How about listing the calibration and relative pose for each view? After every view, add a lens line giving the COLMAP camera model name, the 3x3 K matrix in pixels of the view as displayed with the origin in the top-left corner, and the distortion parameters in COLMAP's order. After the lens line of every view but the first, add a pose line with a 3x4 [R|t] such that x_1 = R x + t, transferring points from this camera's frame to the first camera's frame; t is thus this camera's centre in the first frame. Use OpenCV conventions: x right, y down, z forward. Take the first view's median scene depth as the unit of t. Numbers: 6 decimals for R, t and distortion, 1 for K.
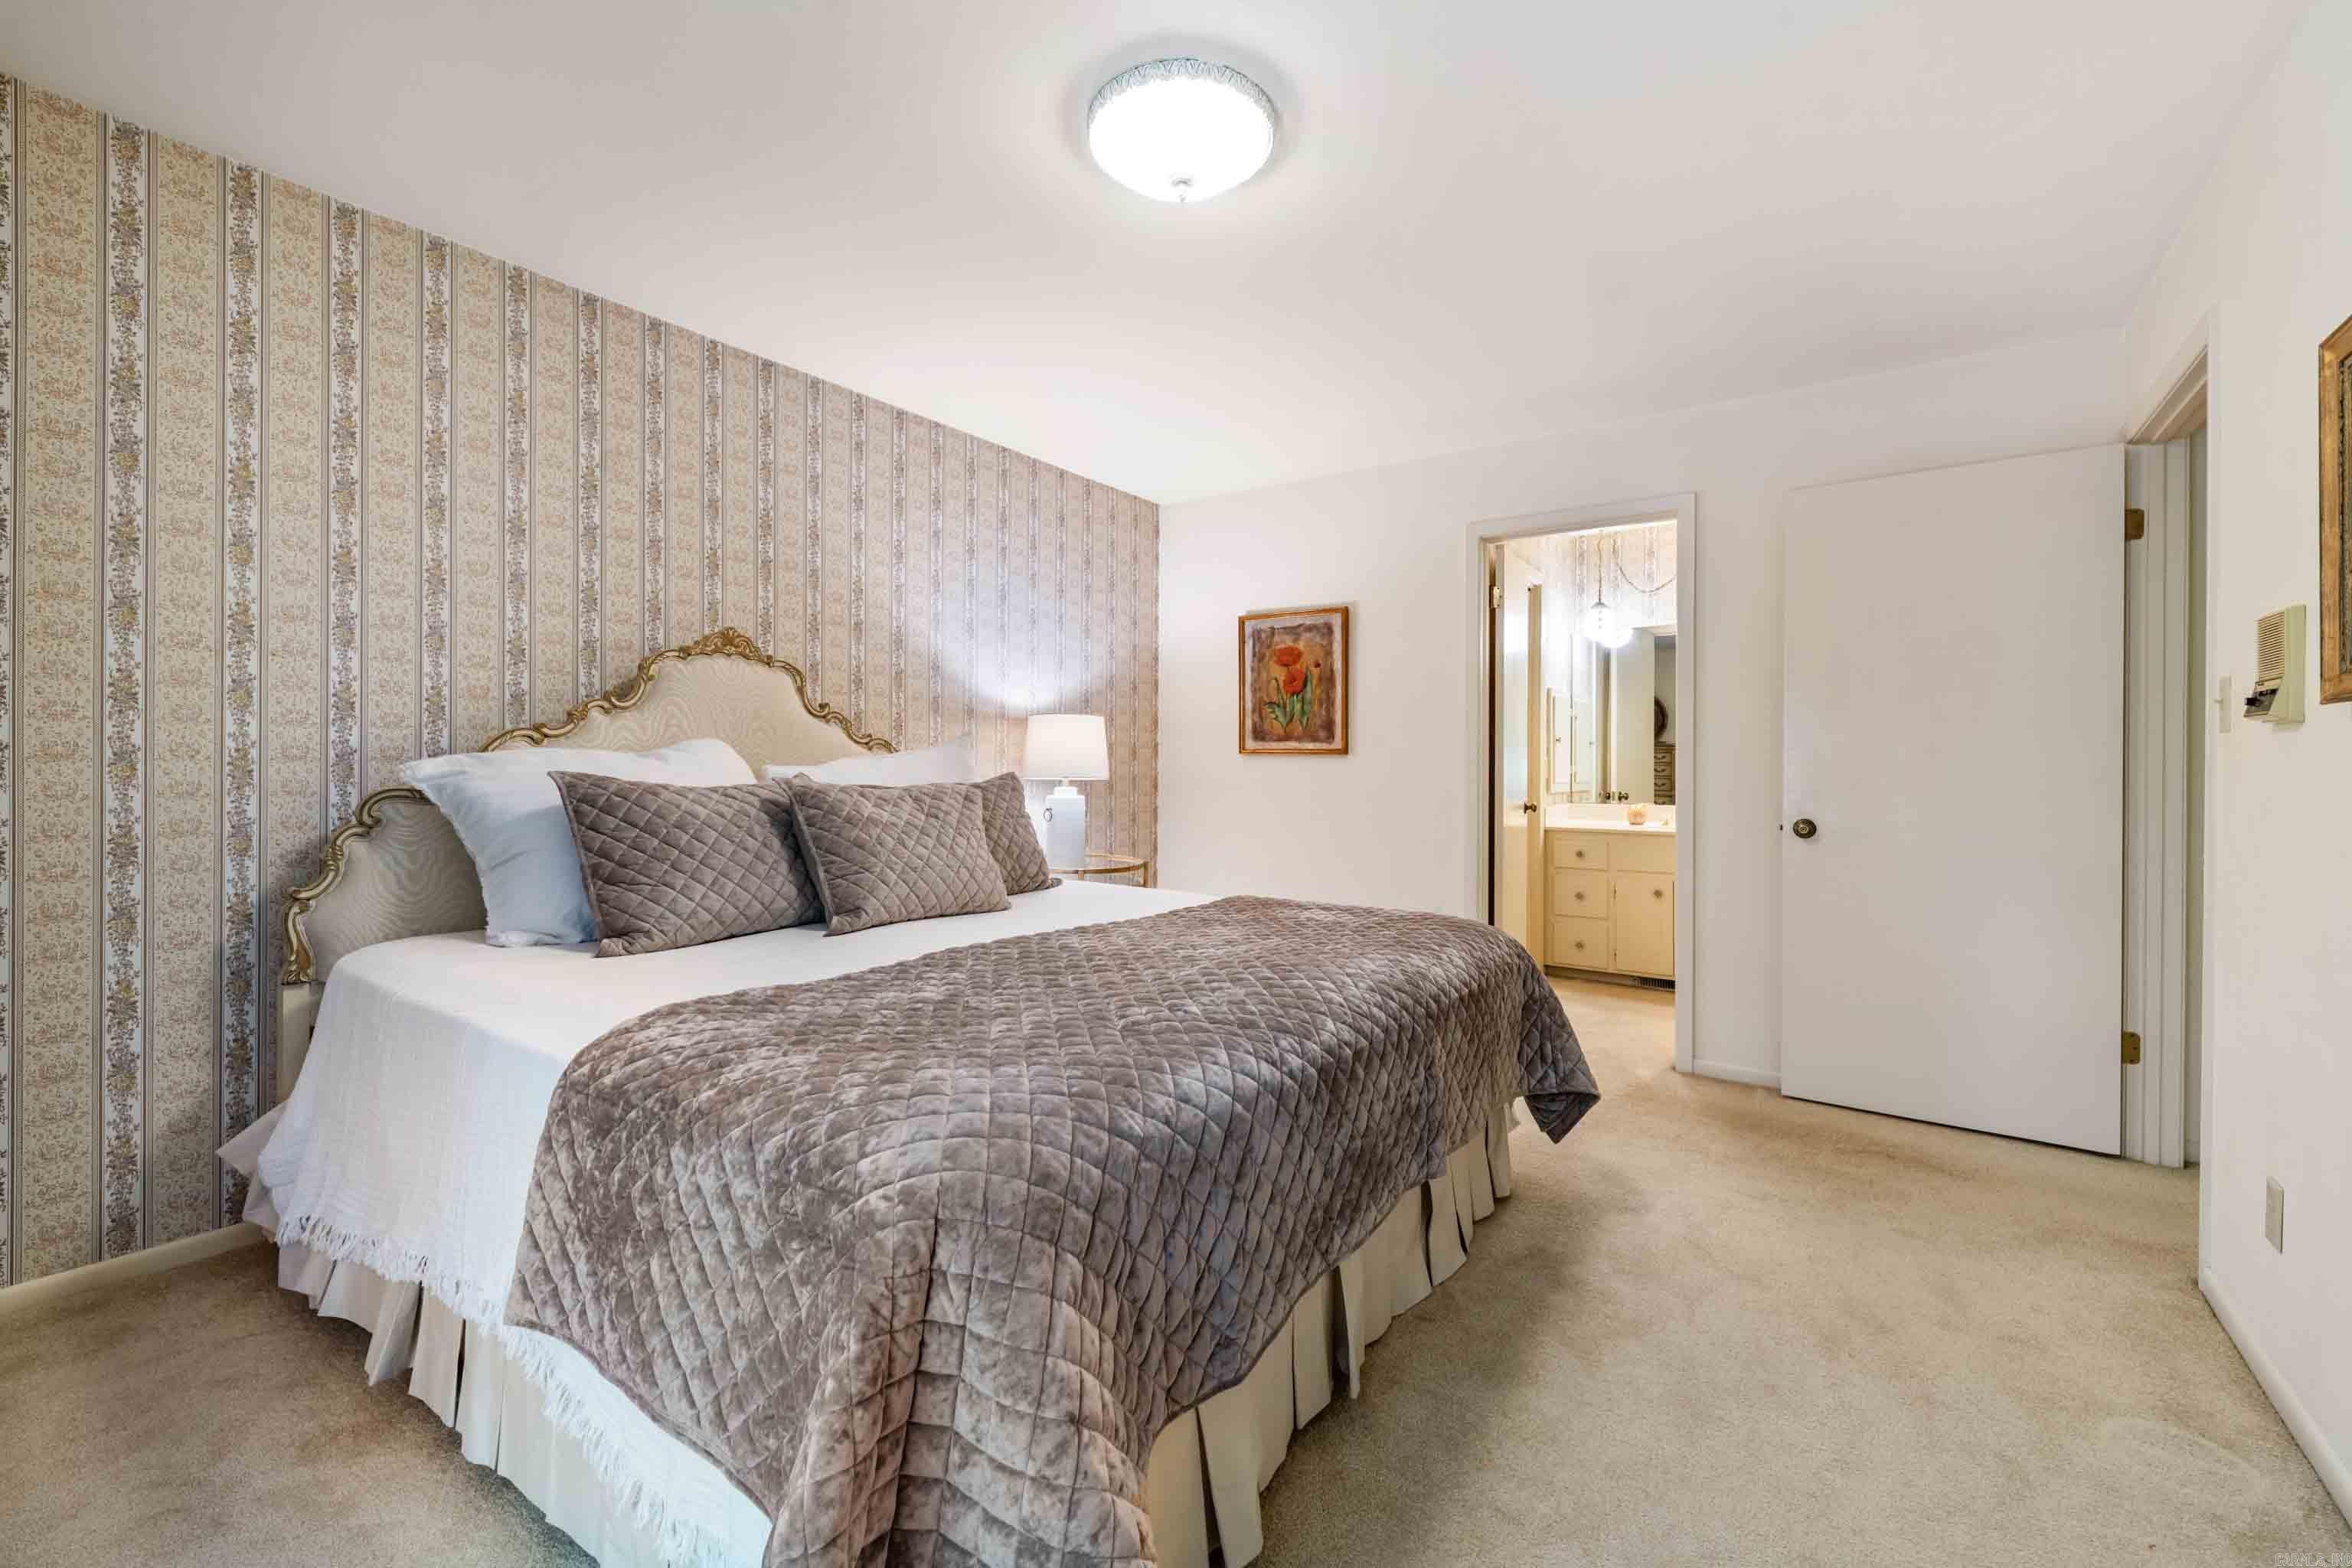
lens RADIAL K [[952.7, 0, 1171.5], [0, 952.7, 765.7], [0, 0, 1]] dist [0.000443, 0.000028]
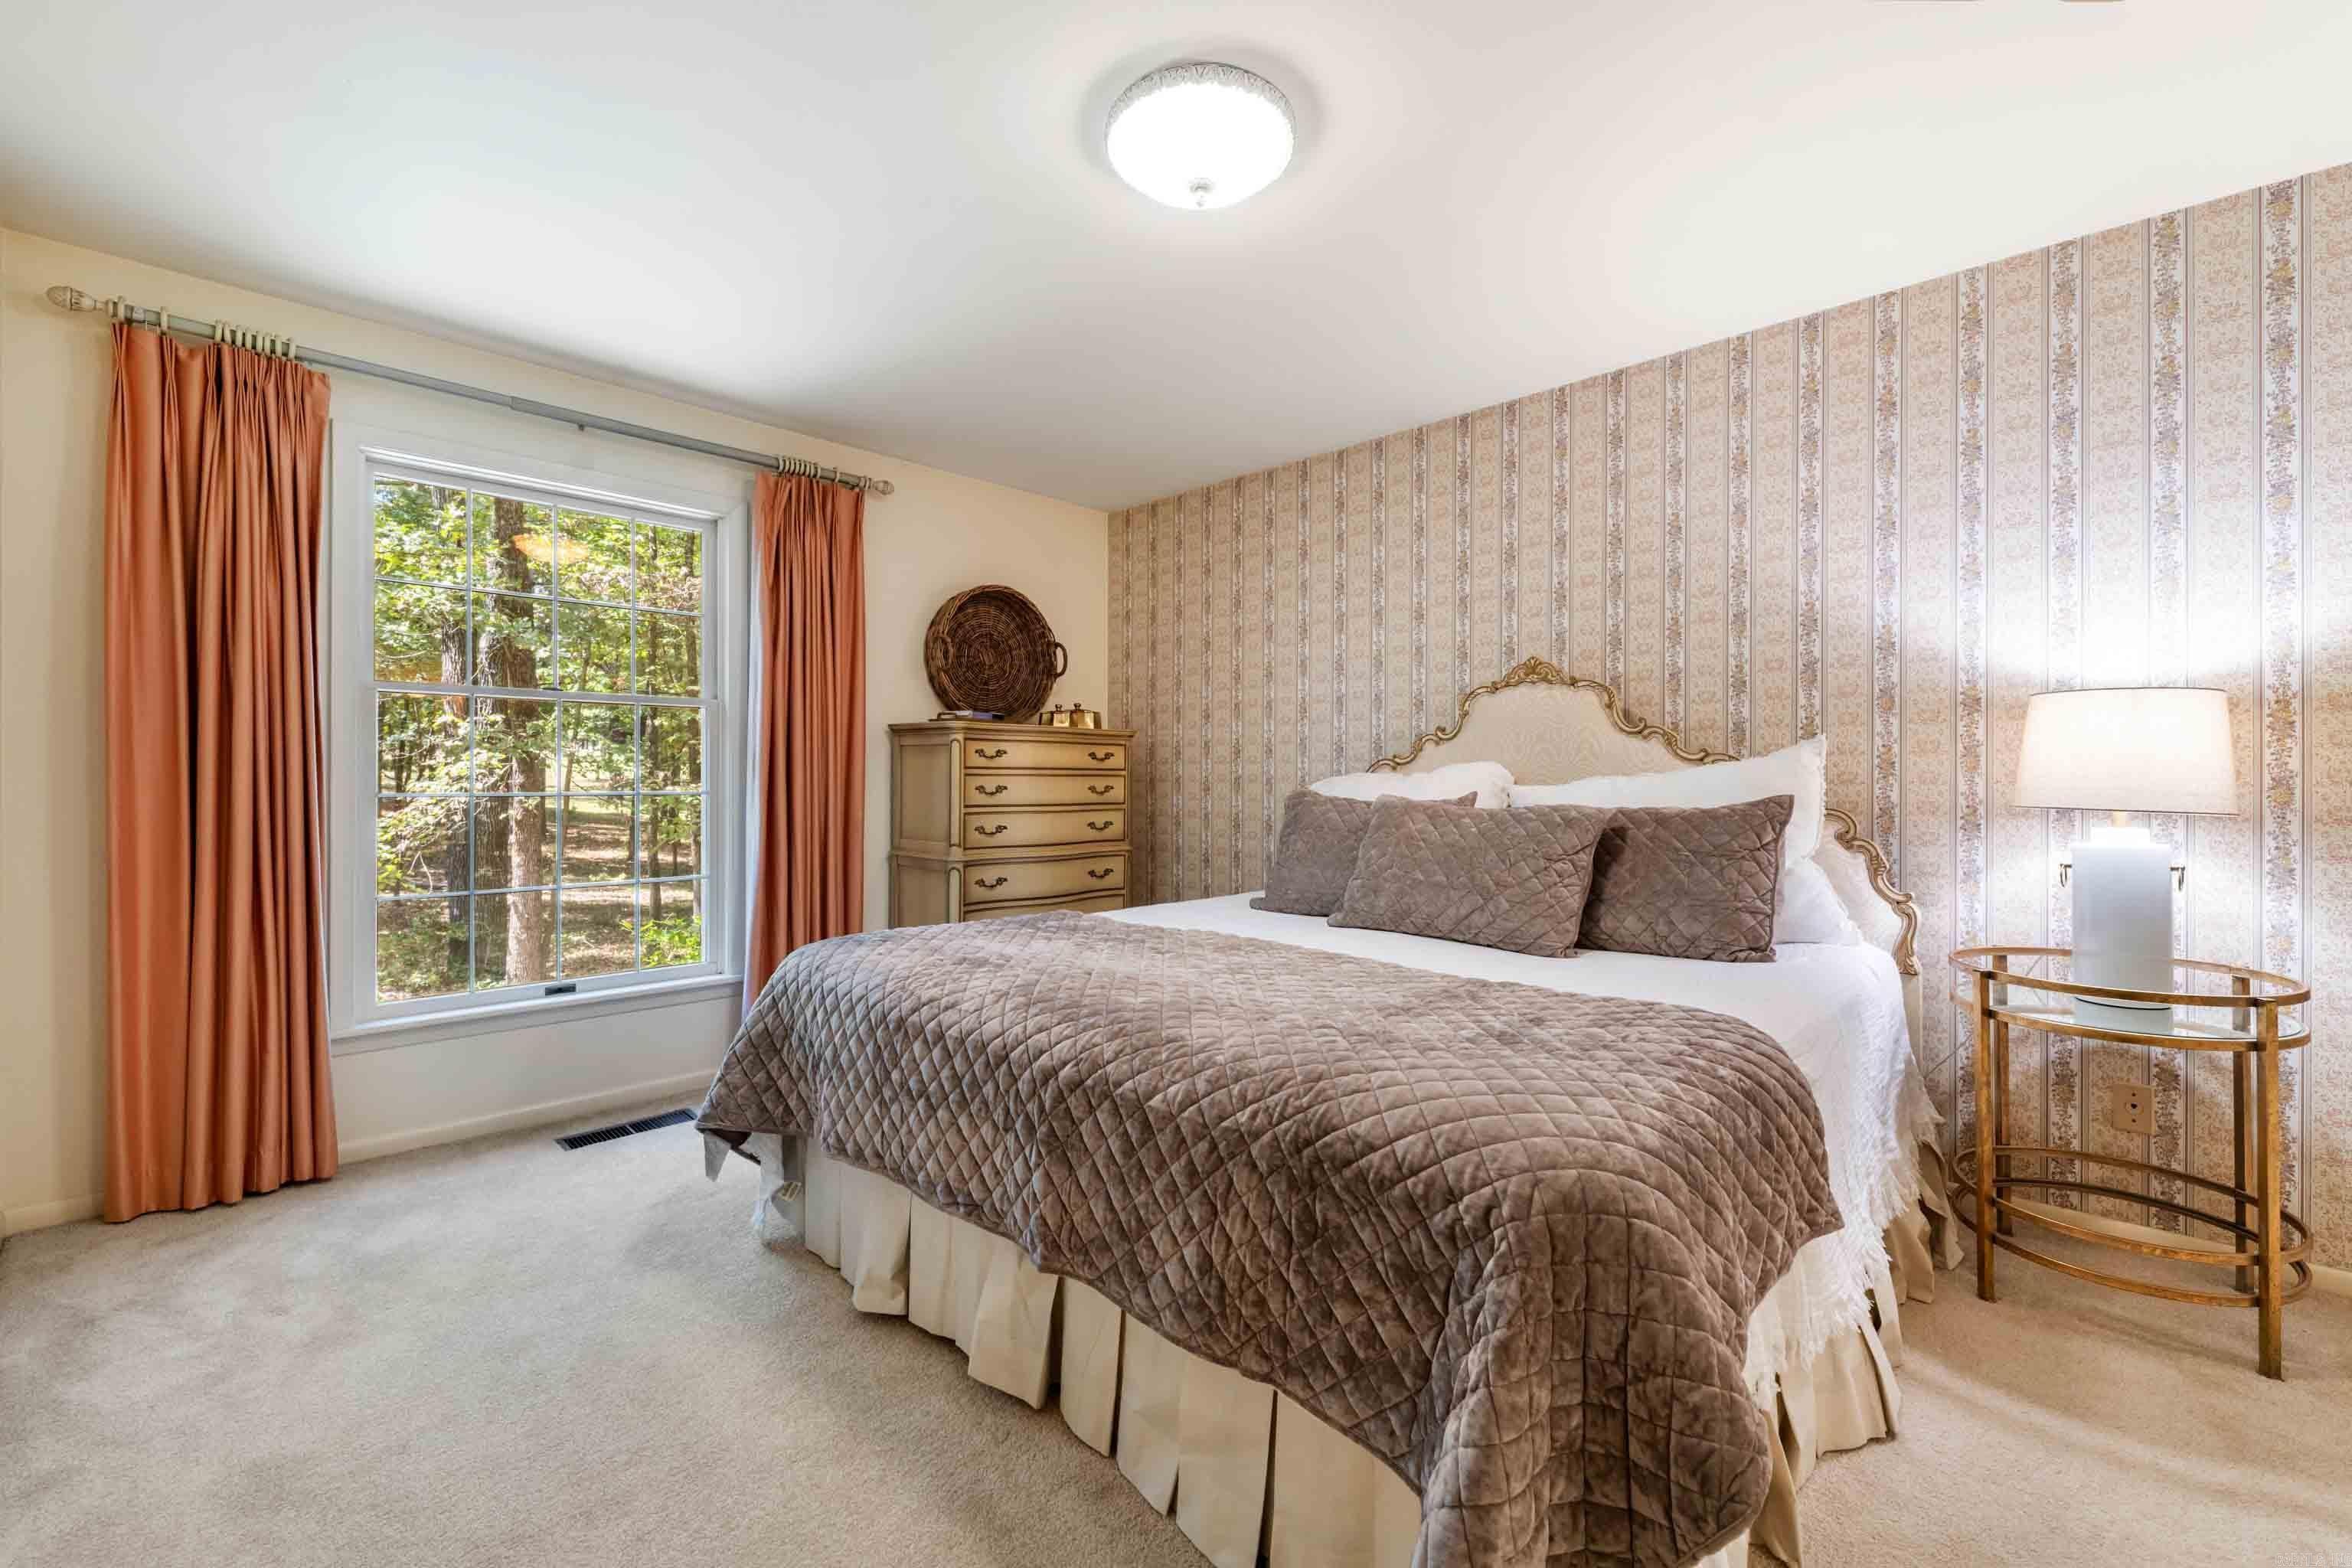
lens RADIAL K [[991.5, 0, 1176.0], [0, 991.5, 784.0], [0, 0, 1]] dist [0.000109, 0.000052]
pose [[-0.151187, -0.009654, -0.988458, 0.682302], [-0.009268, 0.999922, -0.008348, 0.010451], [0.988462, 0.007899, -0.151264, 0.754216]]
